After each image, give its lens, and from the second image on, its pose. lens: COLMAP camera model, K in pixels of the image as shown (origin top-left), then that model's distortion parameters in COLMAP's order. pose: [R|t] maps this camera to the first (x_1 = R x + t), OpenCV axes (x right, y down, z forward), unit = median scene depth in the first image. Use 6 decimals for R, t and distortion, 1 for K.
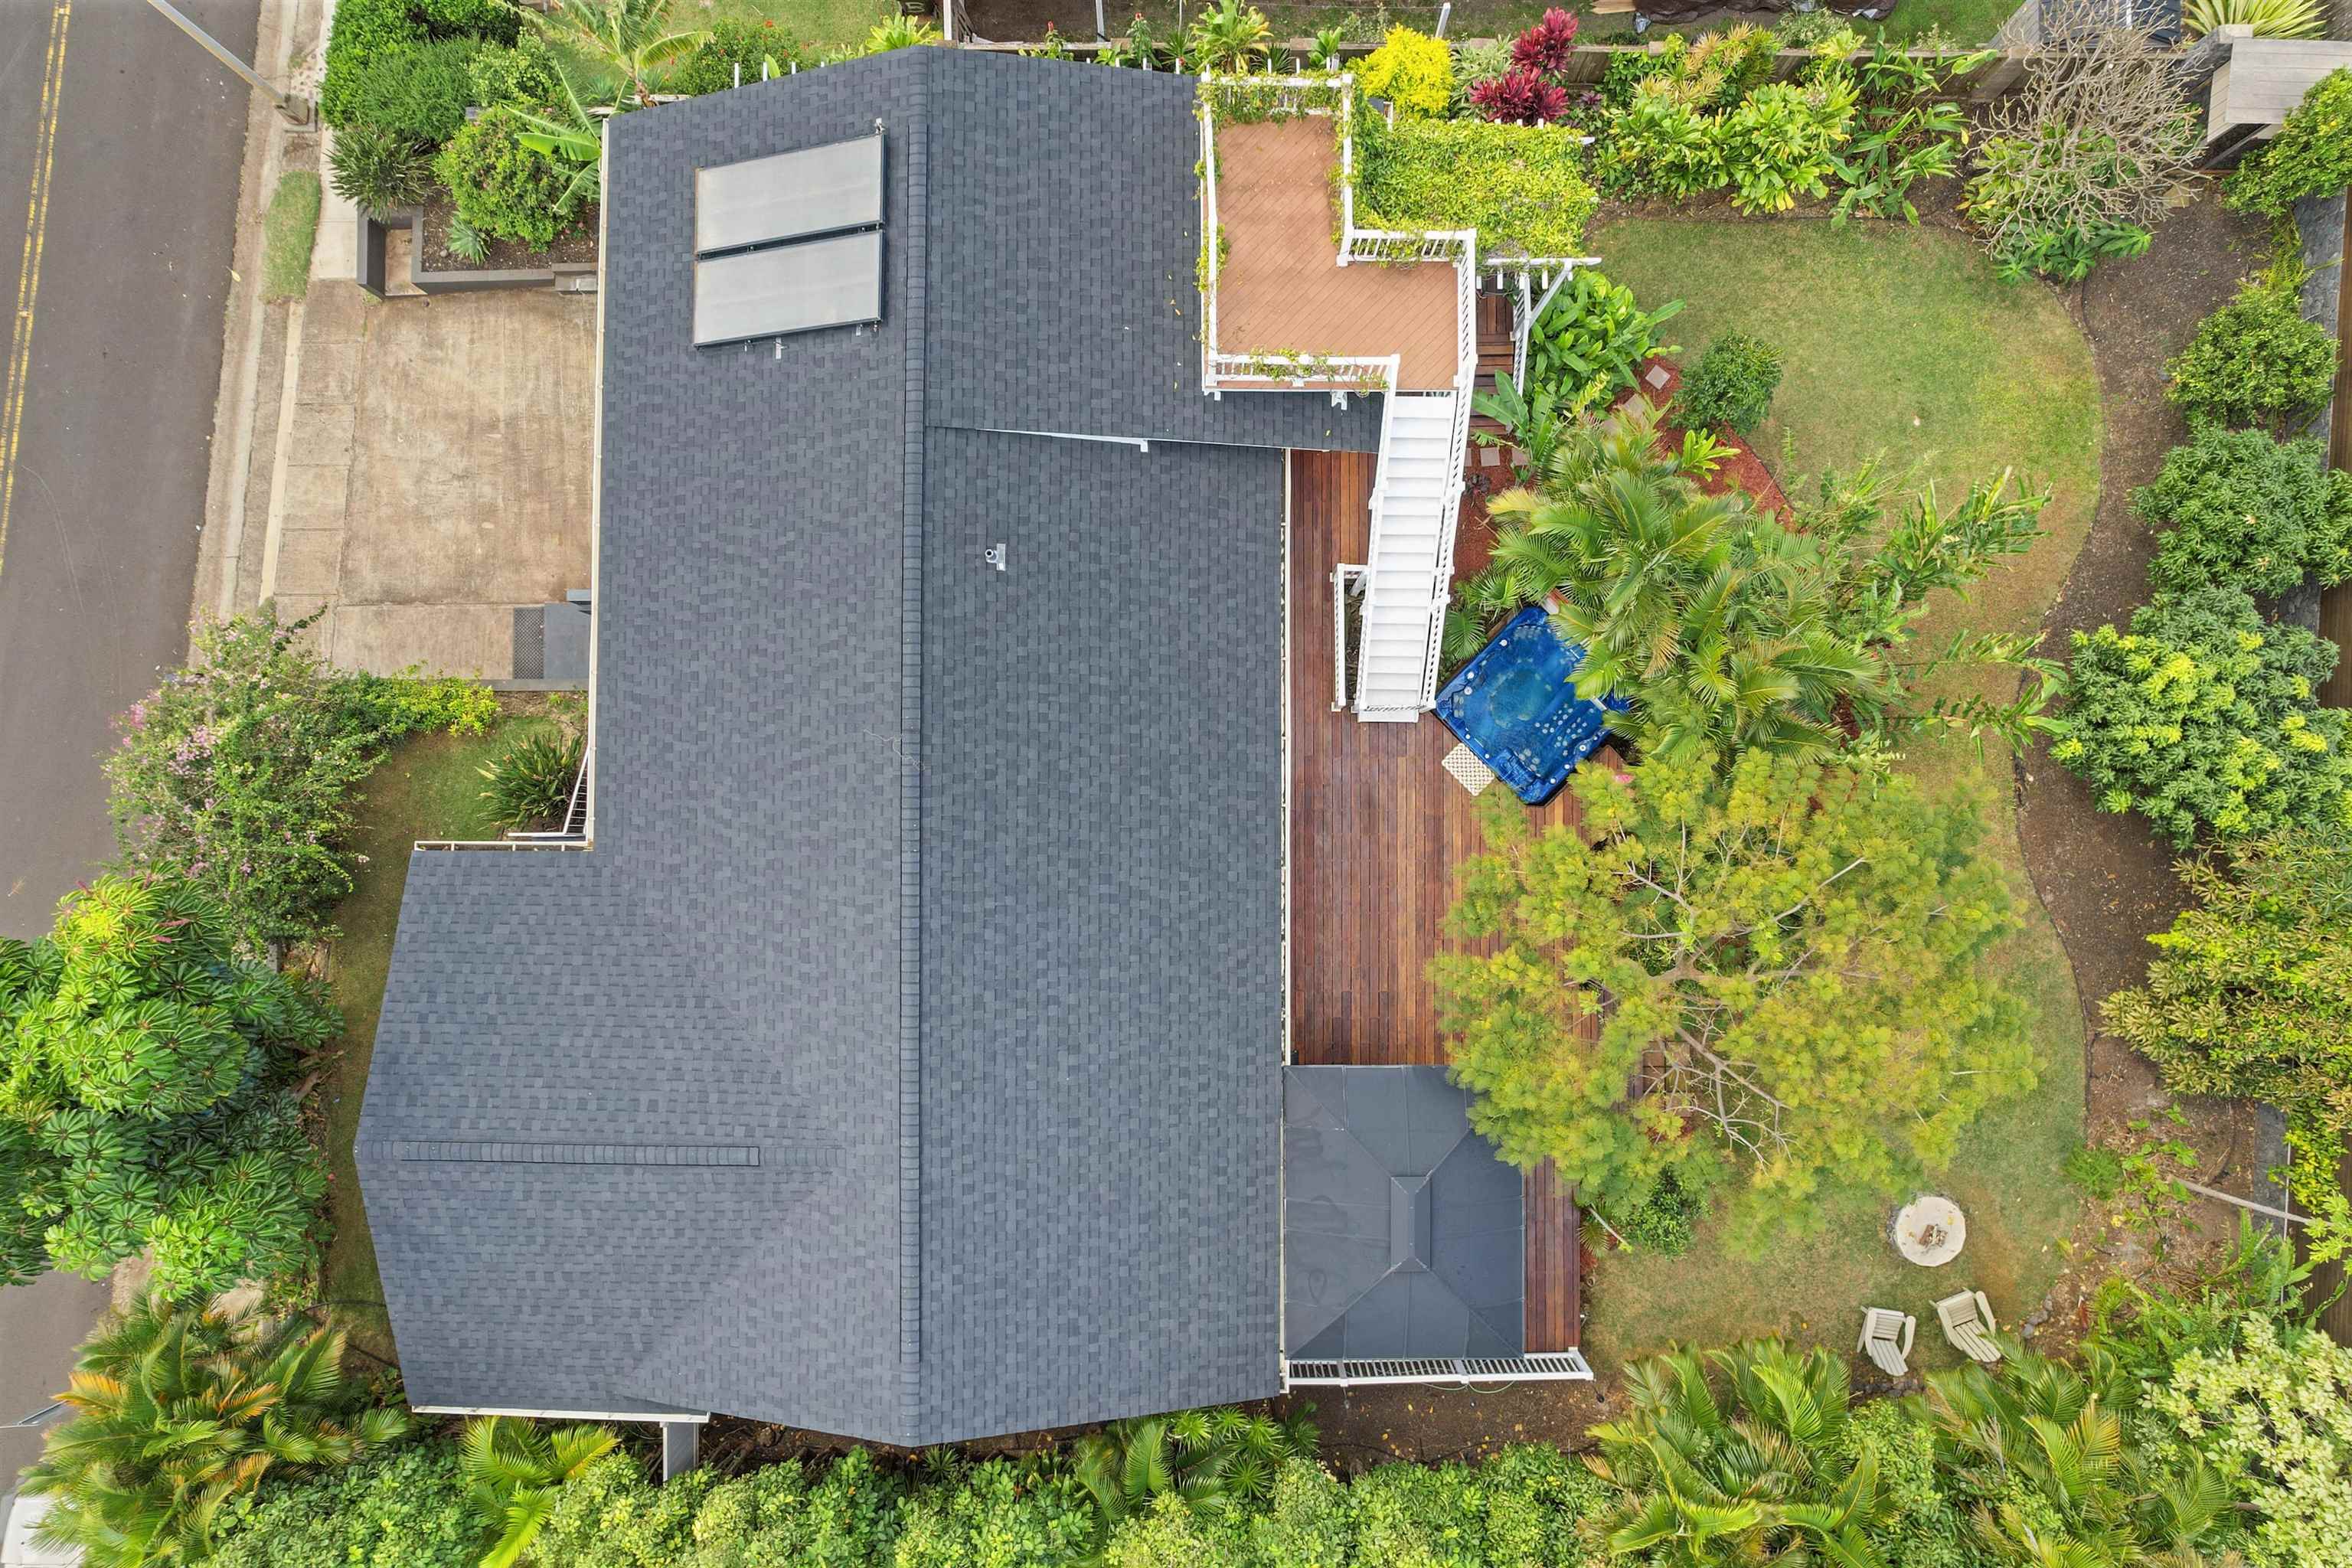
lens RADIAL K [[1511.6, 0, 1176.0], [0, 1511.6, 784.0], [0, 0, 1]] dist [-0.004693, -0.000253]
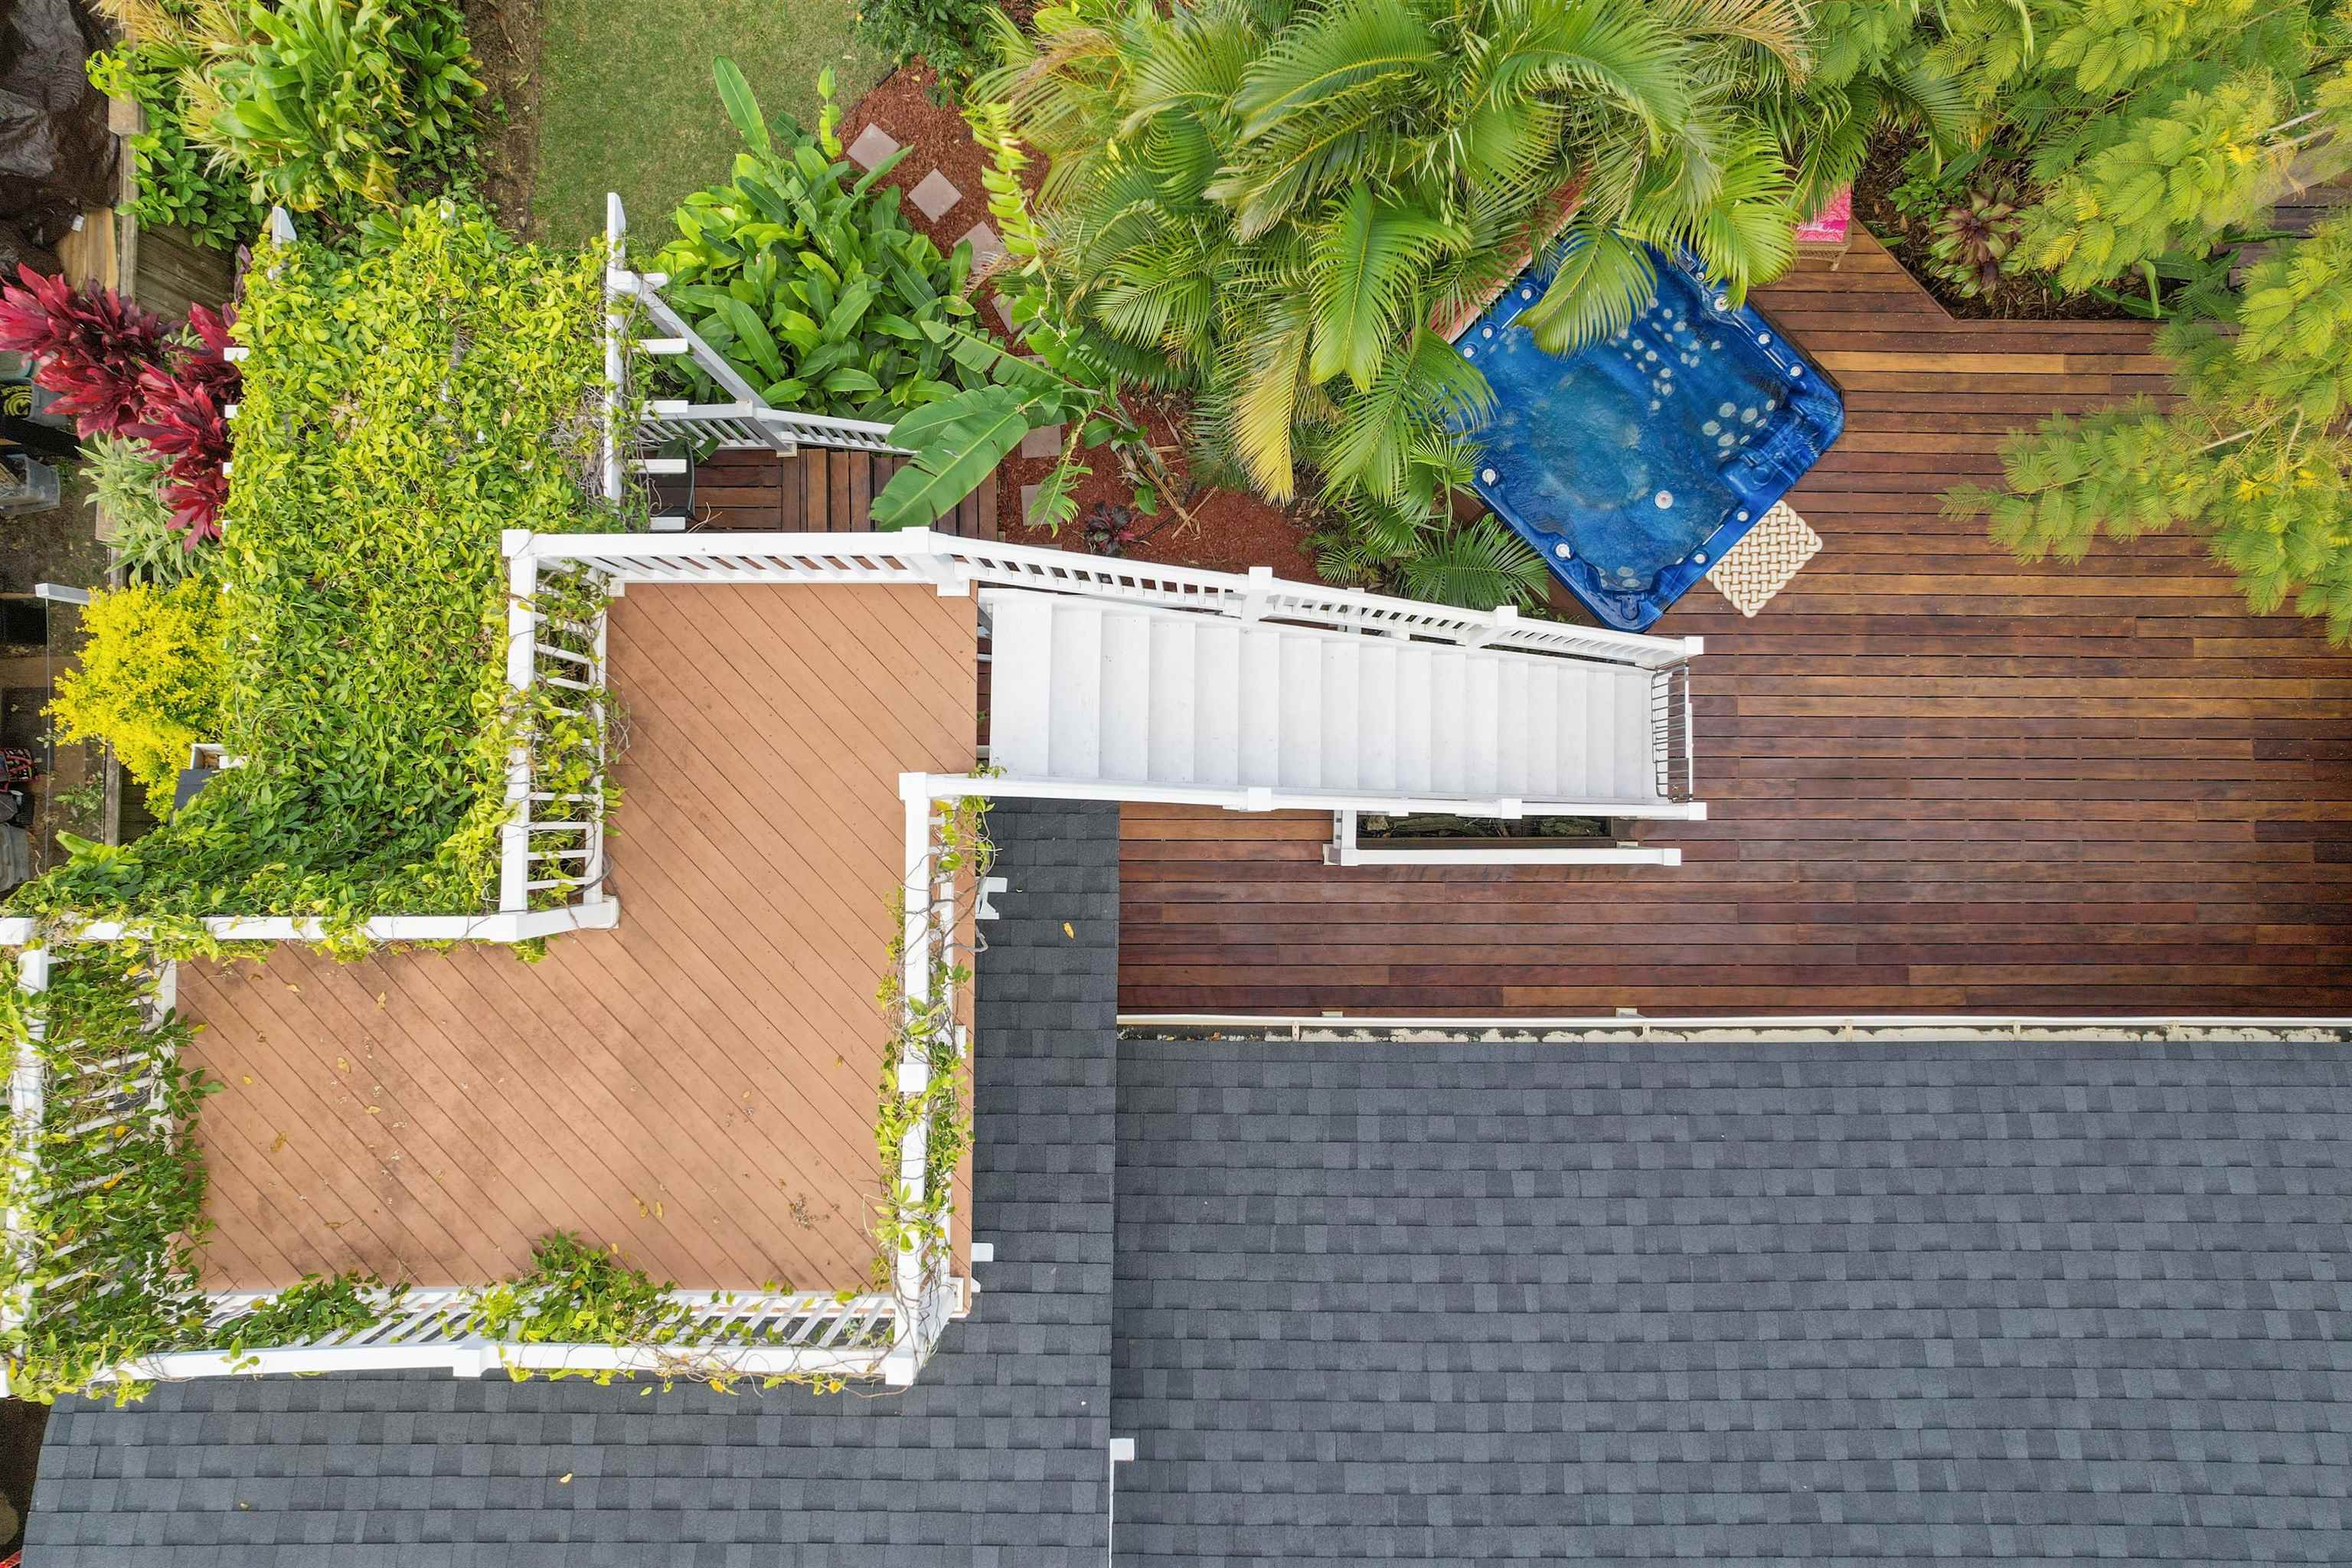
lens RADIAL K [[1428.6, 0, 1176.0], [0, 1428.6, 784.0], [0, 0, 1]] dist [-0.031780, 0.000961]
pose [[0.001368, -0.999658, 0.026113, 0.128985], [0.999459, 0.002225, 0.032821, -0.221326], [-0.032868, 0.026054, 0.999120, 0.656965]]
